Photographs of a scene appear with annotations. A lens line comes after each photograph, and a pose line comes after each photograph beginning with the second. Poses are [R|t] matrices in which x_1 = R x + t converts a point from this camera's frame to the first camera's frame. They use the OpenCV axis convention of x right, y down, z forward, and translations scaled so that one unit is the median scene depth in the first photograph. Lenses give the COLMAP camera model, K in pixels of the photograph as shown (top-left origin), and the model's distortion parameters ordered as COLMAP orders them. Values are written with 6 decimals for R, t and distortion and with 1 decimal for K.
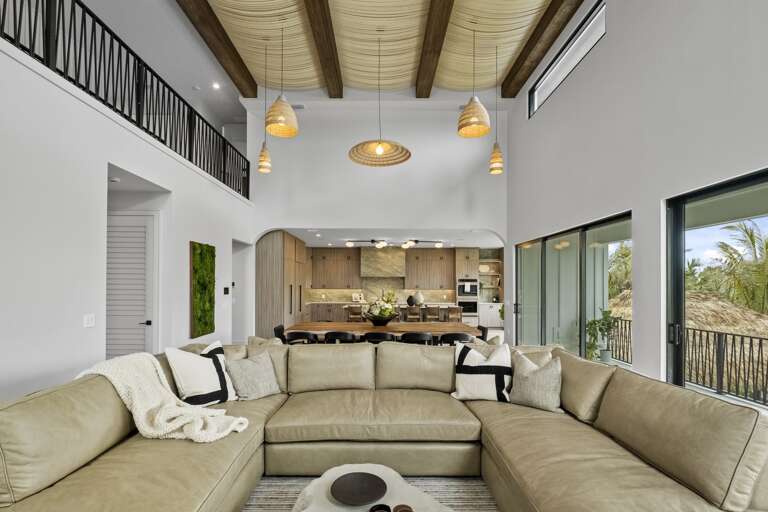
lens RADIAL K [[345.3, 0, 378.1], [0, 345.3, 286.5], [0, 0, 1]] dist [0.001426, 0.000019]
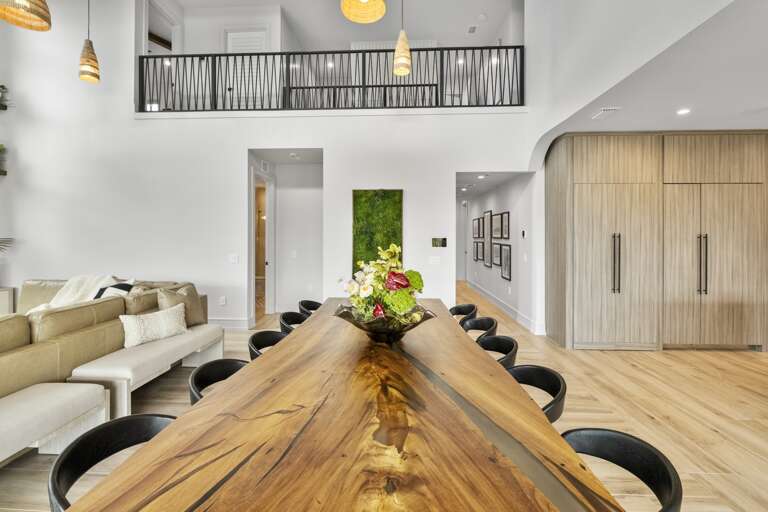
lens RADIAL K [[345.3, 0, 376.1], [0, 345.3, 232.3], [0, 0, 1]] dist [0.001426, 0.000019]
pose [[-0.051569, 0.000457, -0.998669, 0.199886], [0.002231, 0.999997, 0.000342, -0.006318], [0.998667, -0.002210, -0.051570, 0.521935]]
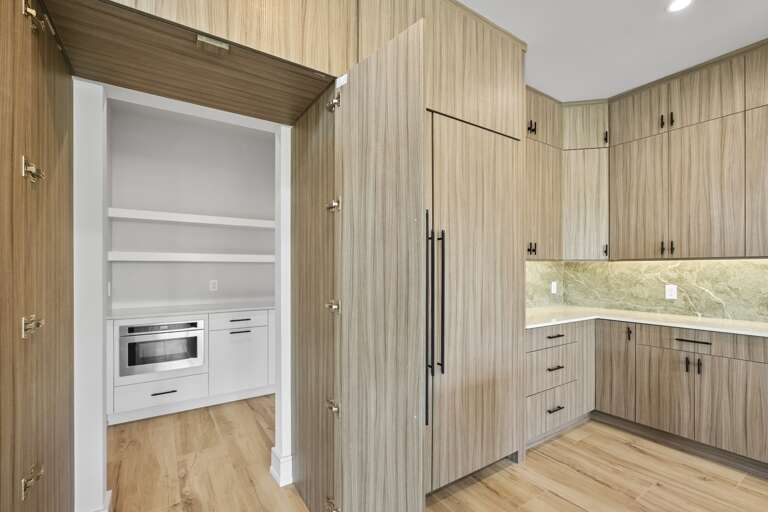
lens RADIAL K [[345.3, 0, 387.5], [0, 345.3, 269.0], [0, 0, 1]] dist [0.001426, 0.000019]
pose [[0.563393, -0.004352, -0.826177, -0.075577], [0.002305, 0.999991, -0.003697, 0.014481], [0.826186, 0.000179, 0.563398, 0.749100]]
